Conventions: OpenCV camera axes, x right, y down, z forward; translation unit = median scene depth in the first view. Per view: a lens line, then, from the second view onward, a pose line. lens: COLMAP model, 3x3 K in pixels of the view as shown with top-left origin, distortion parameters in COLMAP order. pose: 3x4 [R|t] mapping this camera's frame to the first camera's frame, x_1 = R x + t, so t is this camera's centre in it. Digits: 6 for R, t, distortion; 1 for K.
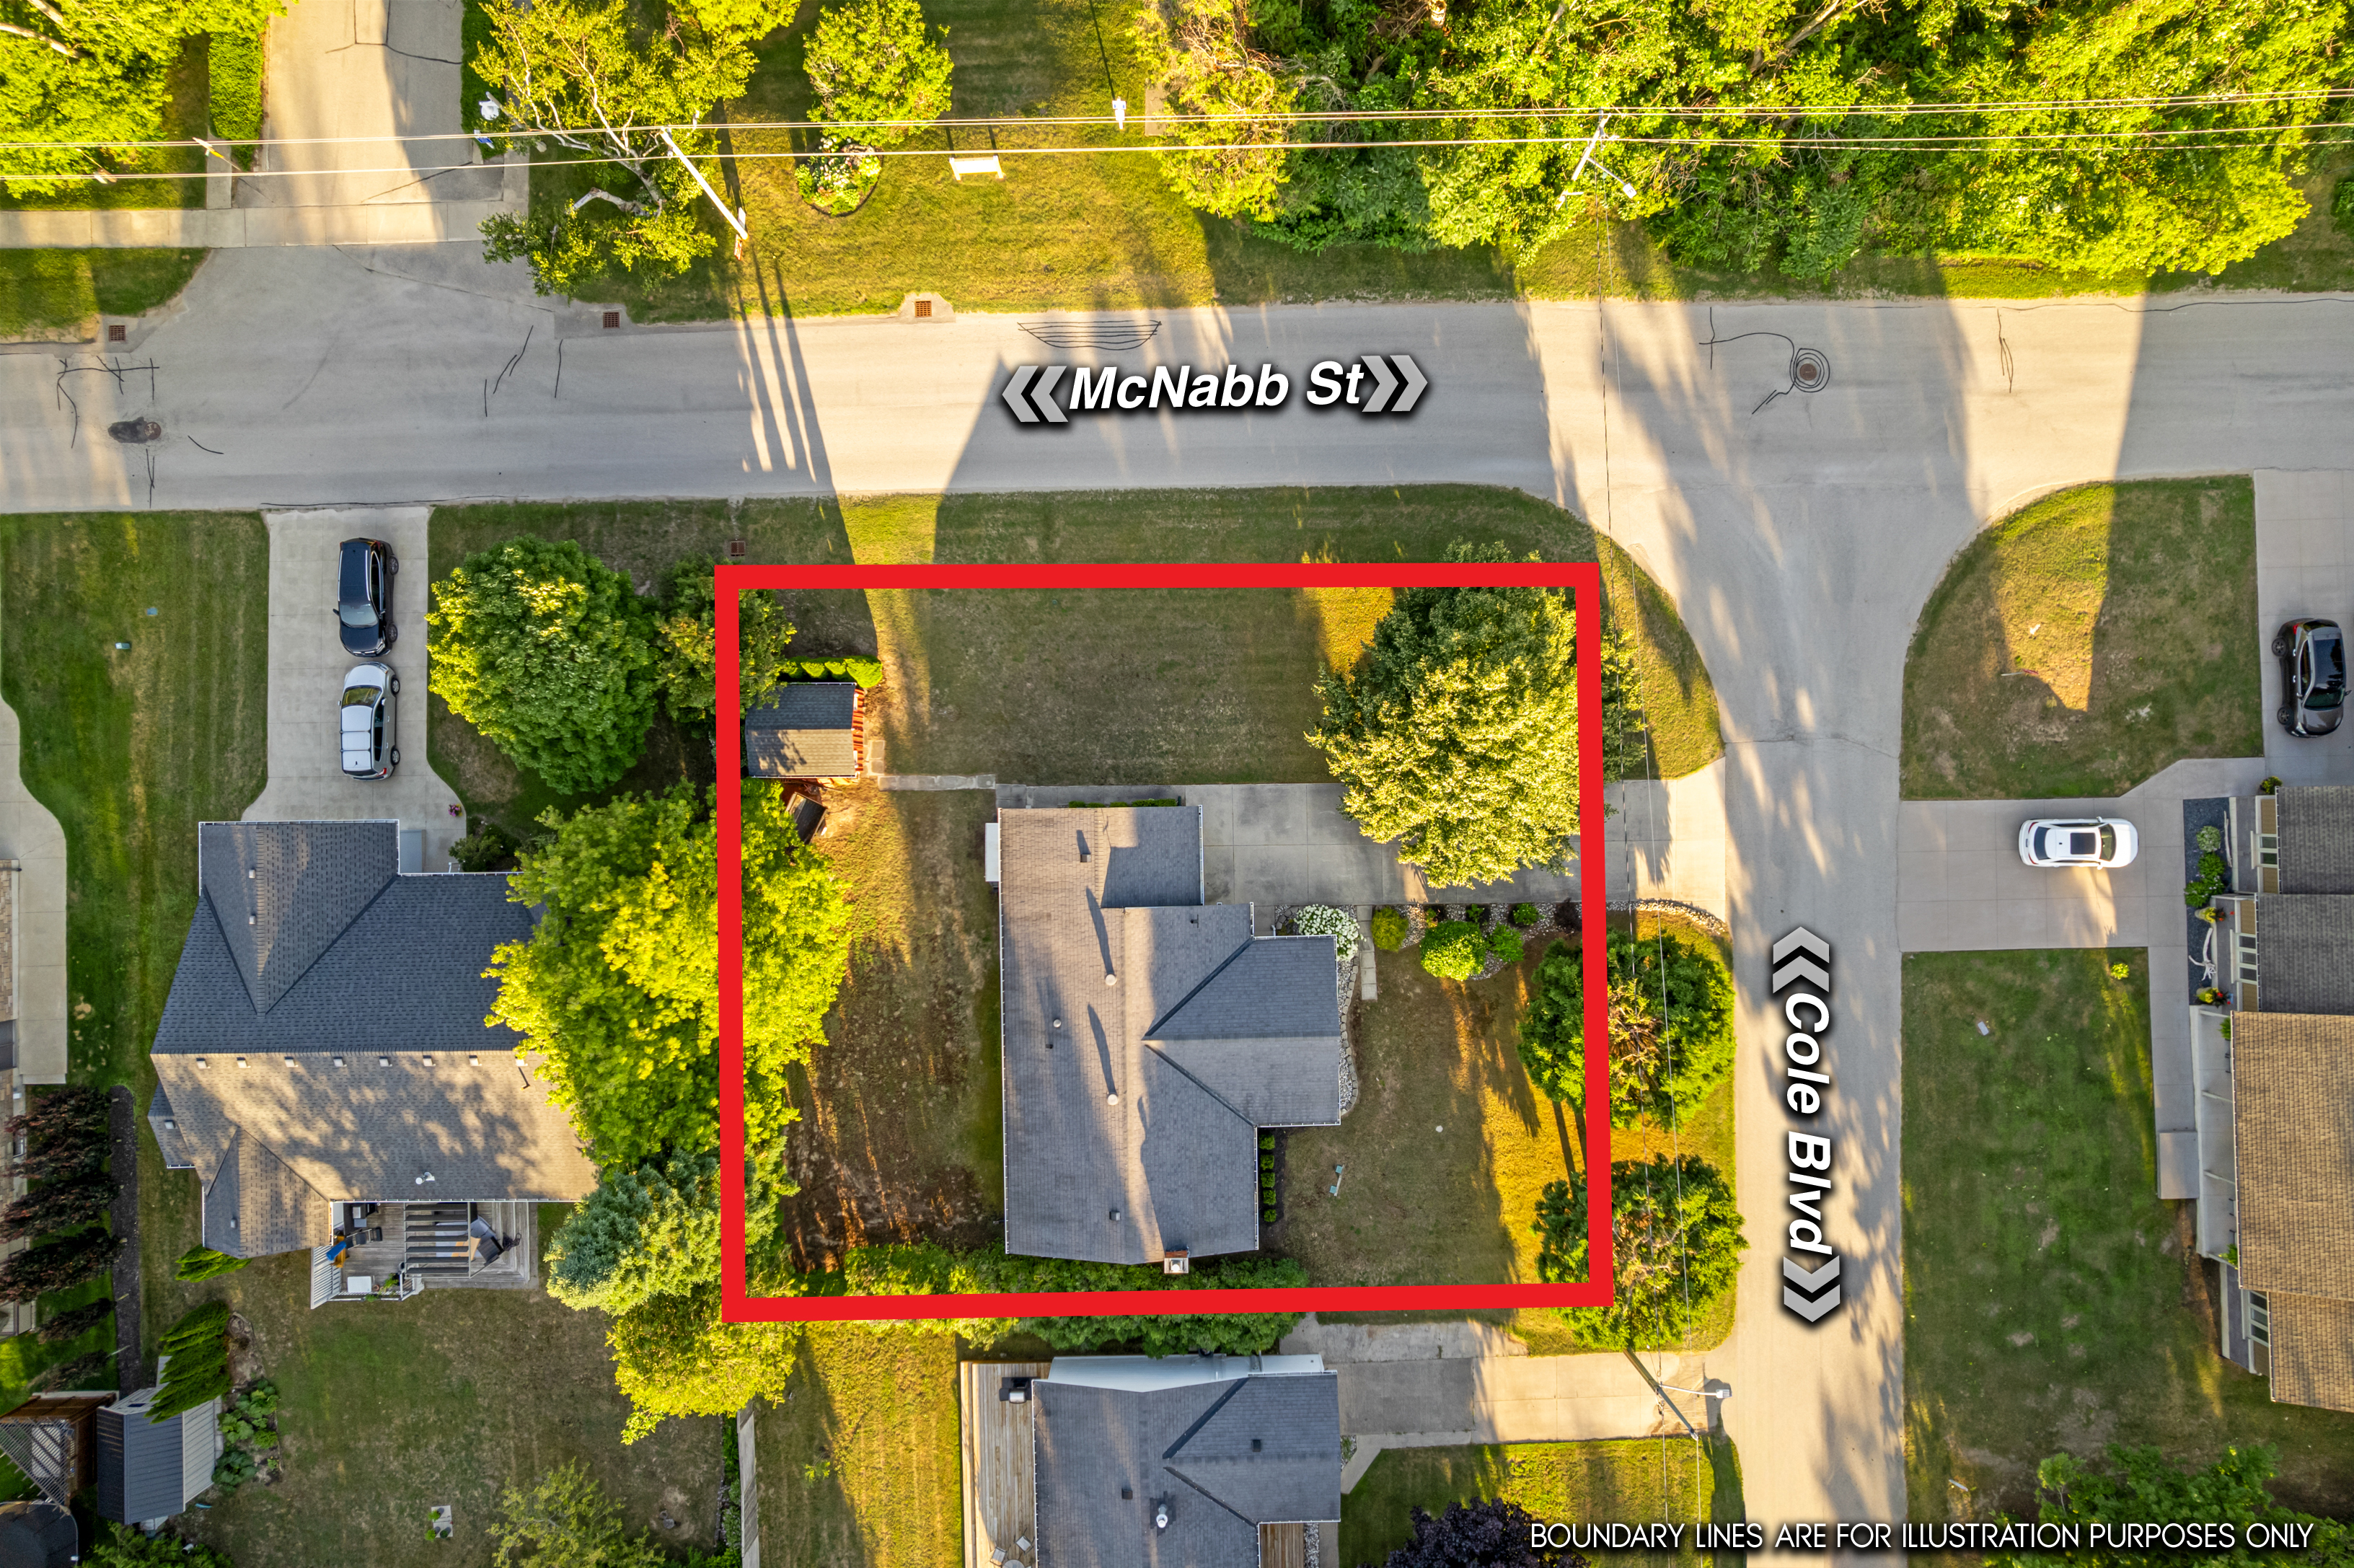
lens RADIAL K [[1501.3, 0, 1177.0], [0, 1501.3, 784.0], [0, 0, 1]] dist [-0.059716, 0.041822]
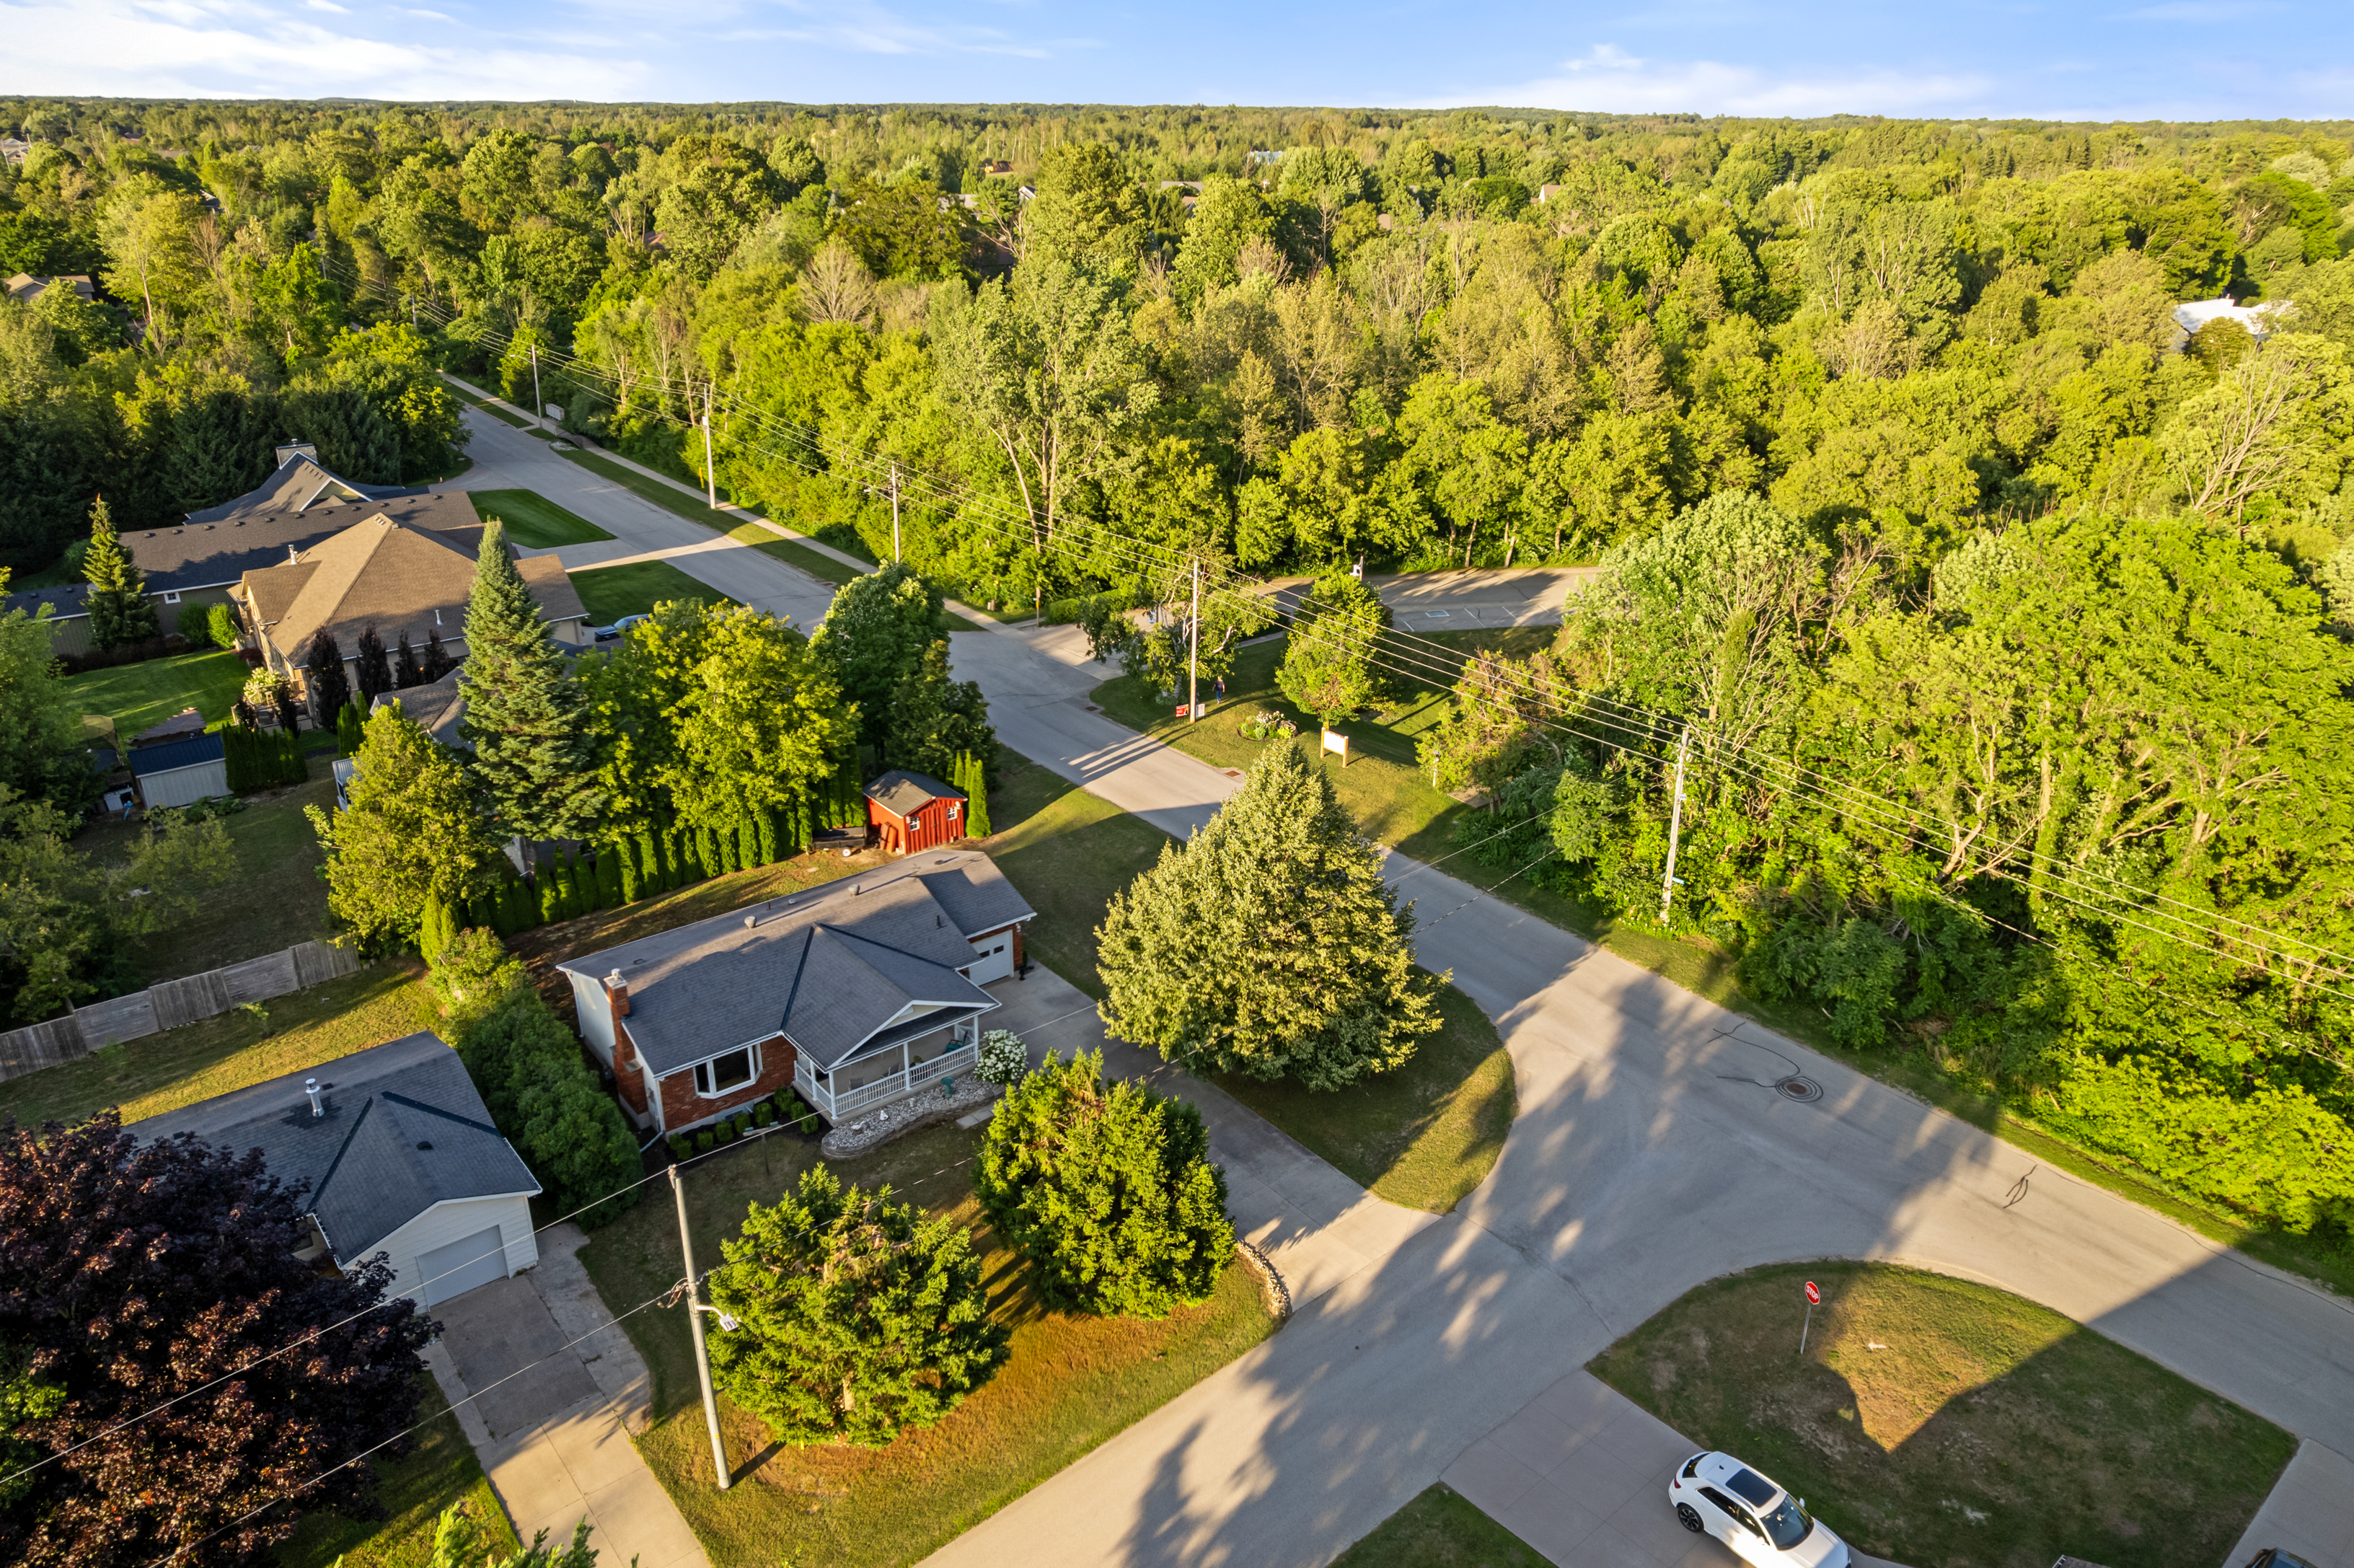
lens RADIAL K [[1501.3, 0, 1177.0], [0, 1501.3, 784.0], [0, 0, 1]] dist [-0.059716, 0.041822]
pose [[0.616351, 0.346429, -0.707176, 0.778076], [-0.787309, 0.252831, -0.562335, 0.500231], [-0.016013, 0.903362, 0.428580, 0.438578]]
